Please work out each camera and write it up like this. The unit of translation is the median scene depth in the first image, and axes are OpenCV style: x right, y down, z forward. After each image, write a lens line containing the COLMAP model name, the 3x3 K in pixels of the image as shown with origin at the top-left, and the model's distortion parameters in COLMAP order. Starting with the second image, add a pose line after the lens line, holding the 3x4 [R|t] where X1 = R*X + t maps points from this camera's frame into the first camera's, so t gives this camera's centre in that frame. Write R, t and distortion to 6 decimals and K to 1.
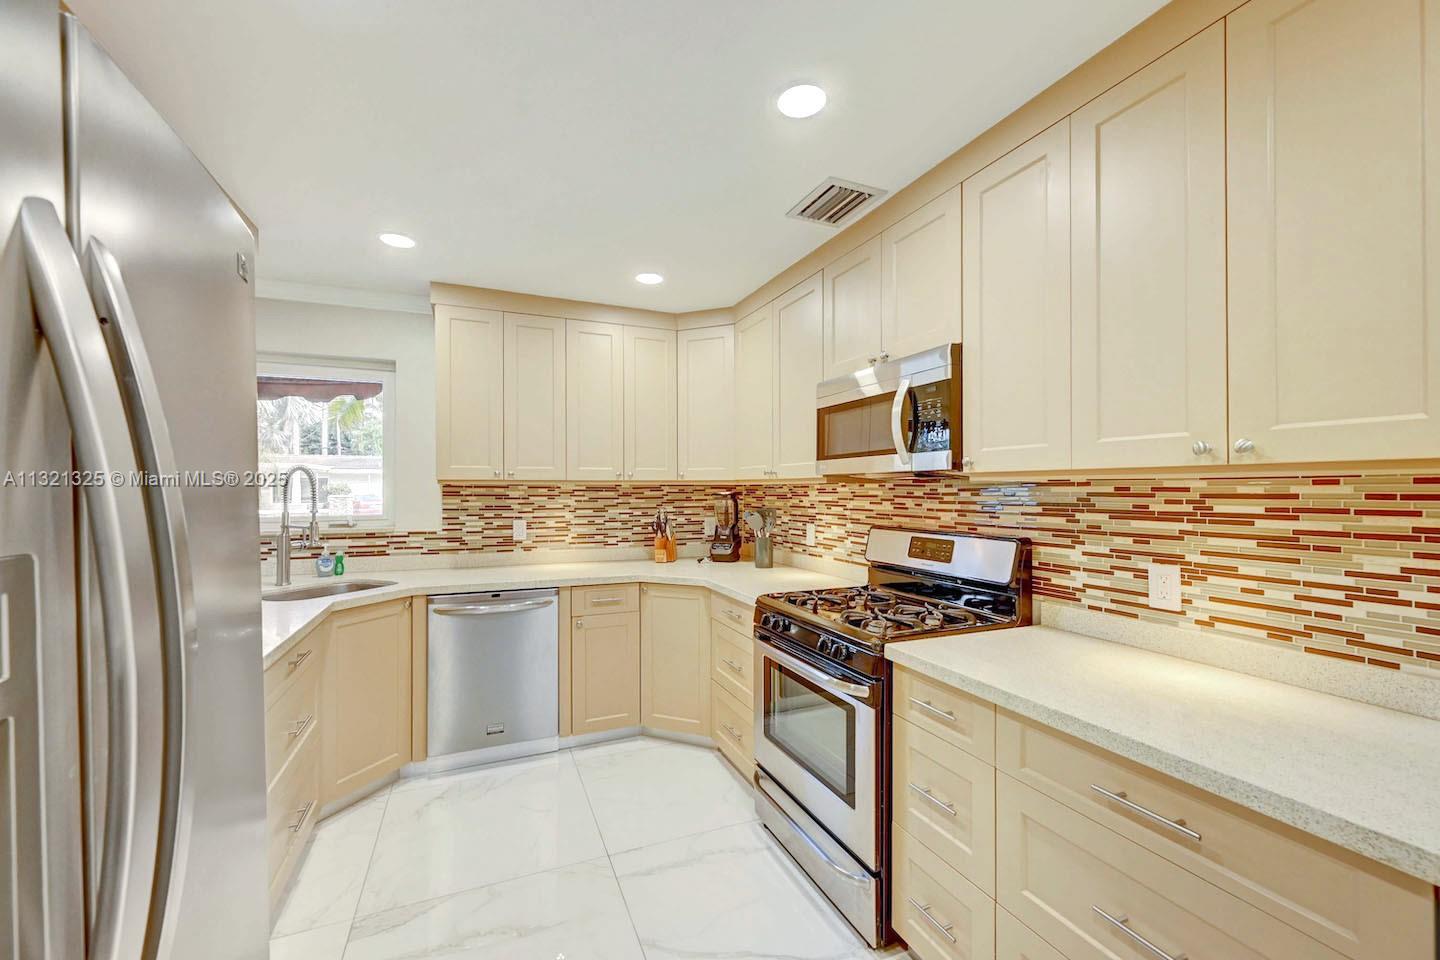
lens RADIAL K [[574.6, 0, 717.5], [0, 574.6, 487.5], [0, 0, 1]] dist [0.001988, 0.000454]
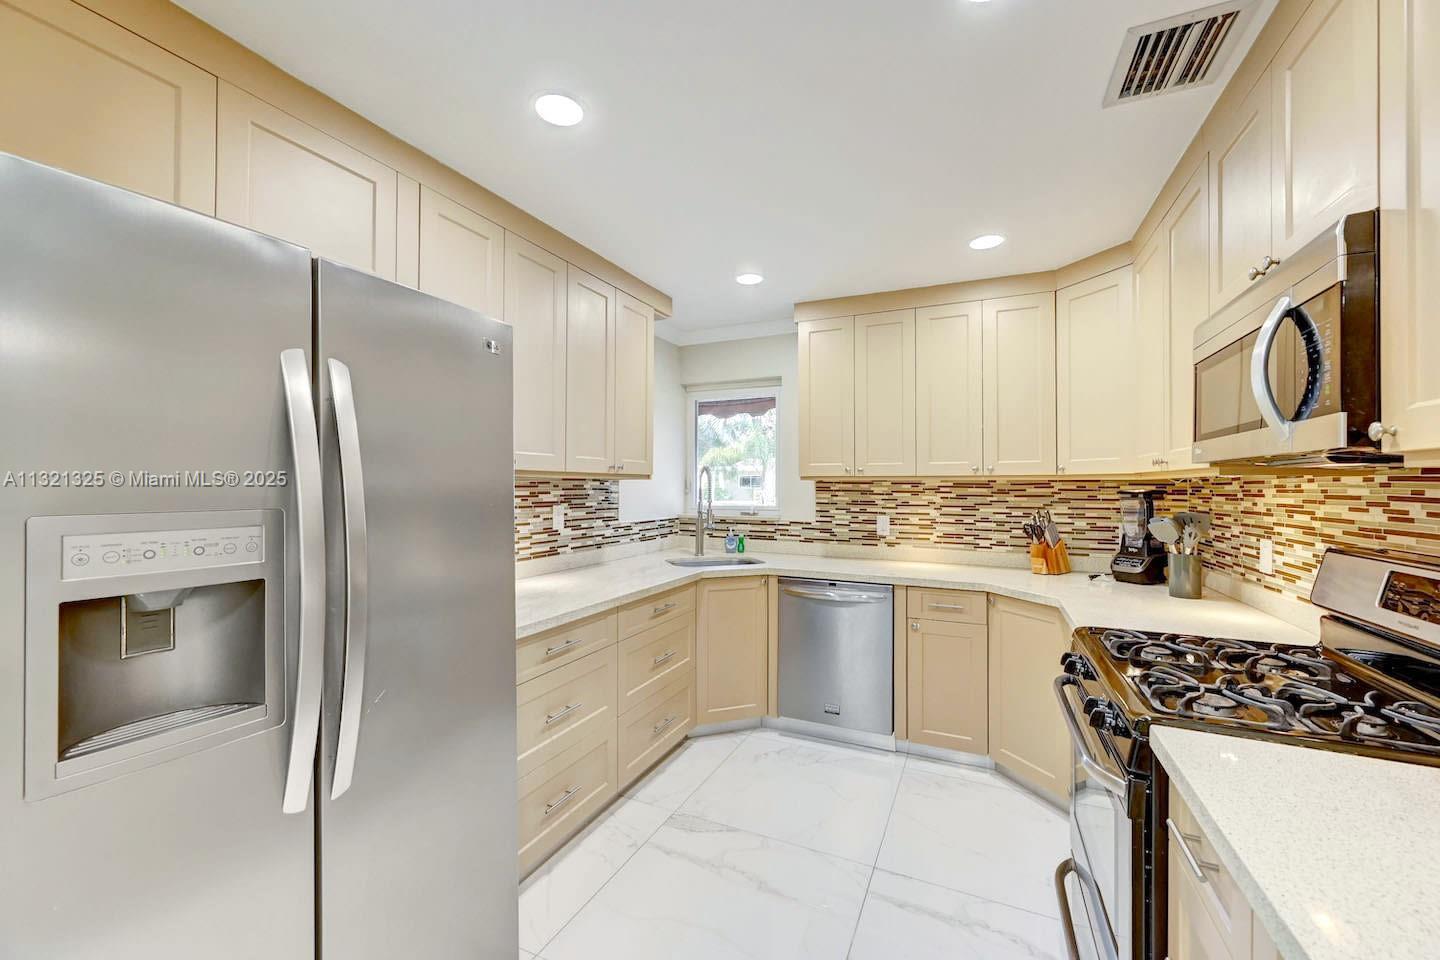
lens RADIAL K [[574.6, 0, 715.7], [0, 574.6, 482.7], [0, 0, 1]] dist [0.001988, 0.000454]
pose [[0.672191, -0.000870, -0.740377, 0.225375], [-0.001818, 0.999994, -0.002826, 0.002219], [0.740376, 0.003246, 0.672186, 0.104887]]
